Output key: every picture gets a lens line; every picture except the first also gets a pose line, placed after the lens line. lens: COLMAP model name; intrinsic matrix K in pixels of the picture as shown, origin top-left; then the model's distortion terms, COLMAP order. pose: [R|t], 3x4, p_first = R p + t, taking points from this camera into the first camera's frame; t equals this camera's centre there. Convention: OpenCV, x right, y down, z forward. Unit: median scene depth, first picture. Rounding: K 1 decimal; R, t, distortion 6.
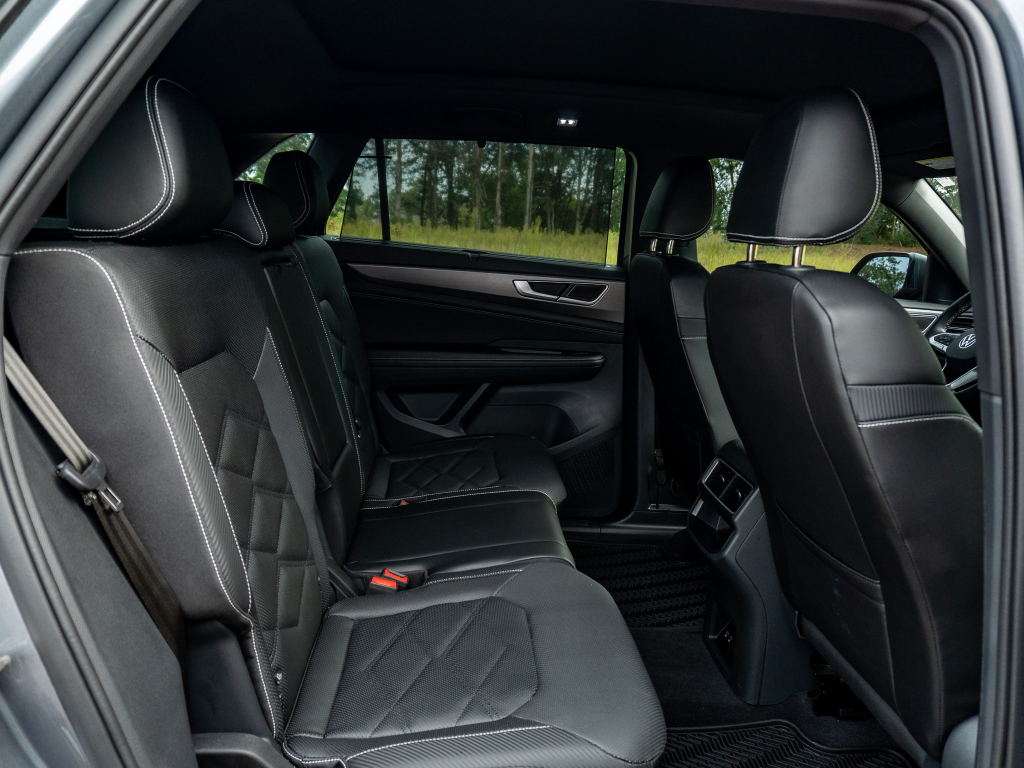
lens RADIAL K [[781.2, 0, 508.4], [0, 781.2, 381.9], [0, 0, 1]] dist [-0.011011, 0.017400]
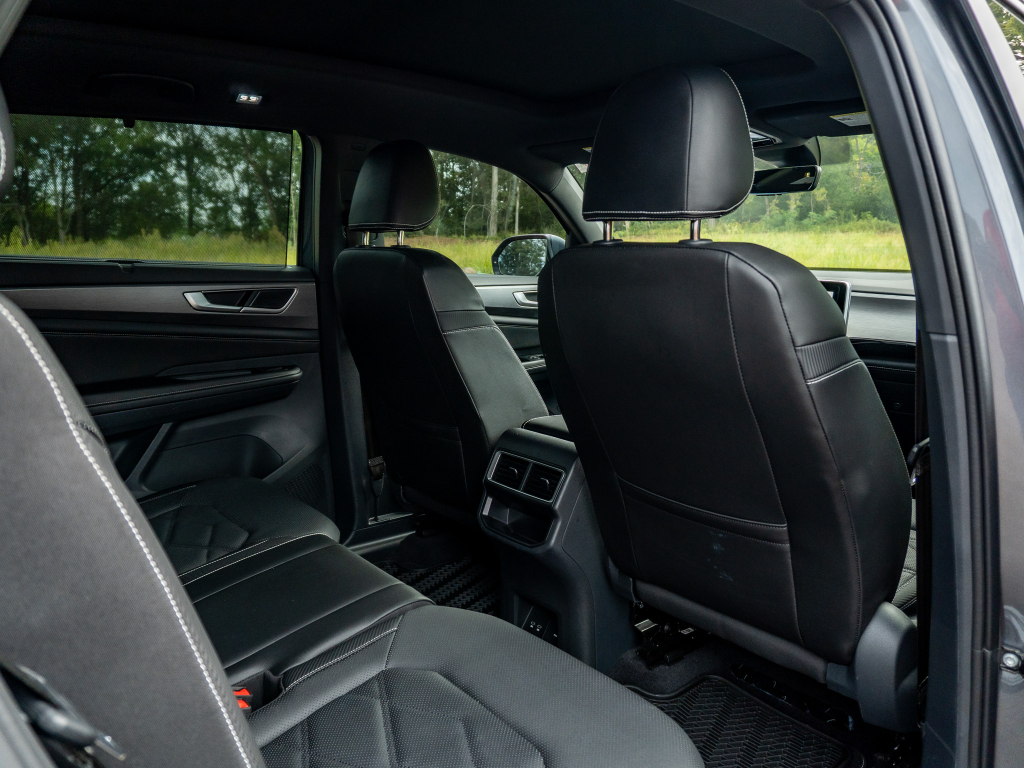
lens RADIAL K [[781.2, 0, 521.4], [0, 781.2, 383.8], [0, 0, 1]] dist [-0.011011, 0.017400]
pose [[0.815652, -0.159546, 0.556109, -0.167825], [0.157977, 0.986114, 0.051206, -0.021422], [-0.556556, 0.046086, 0.829531, 0.125969]]
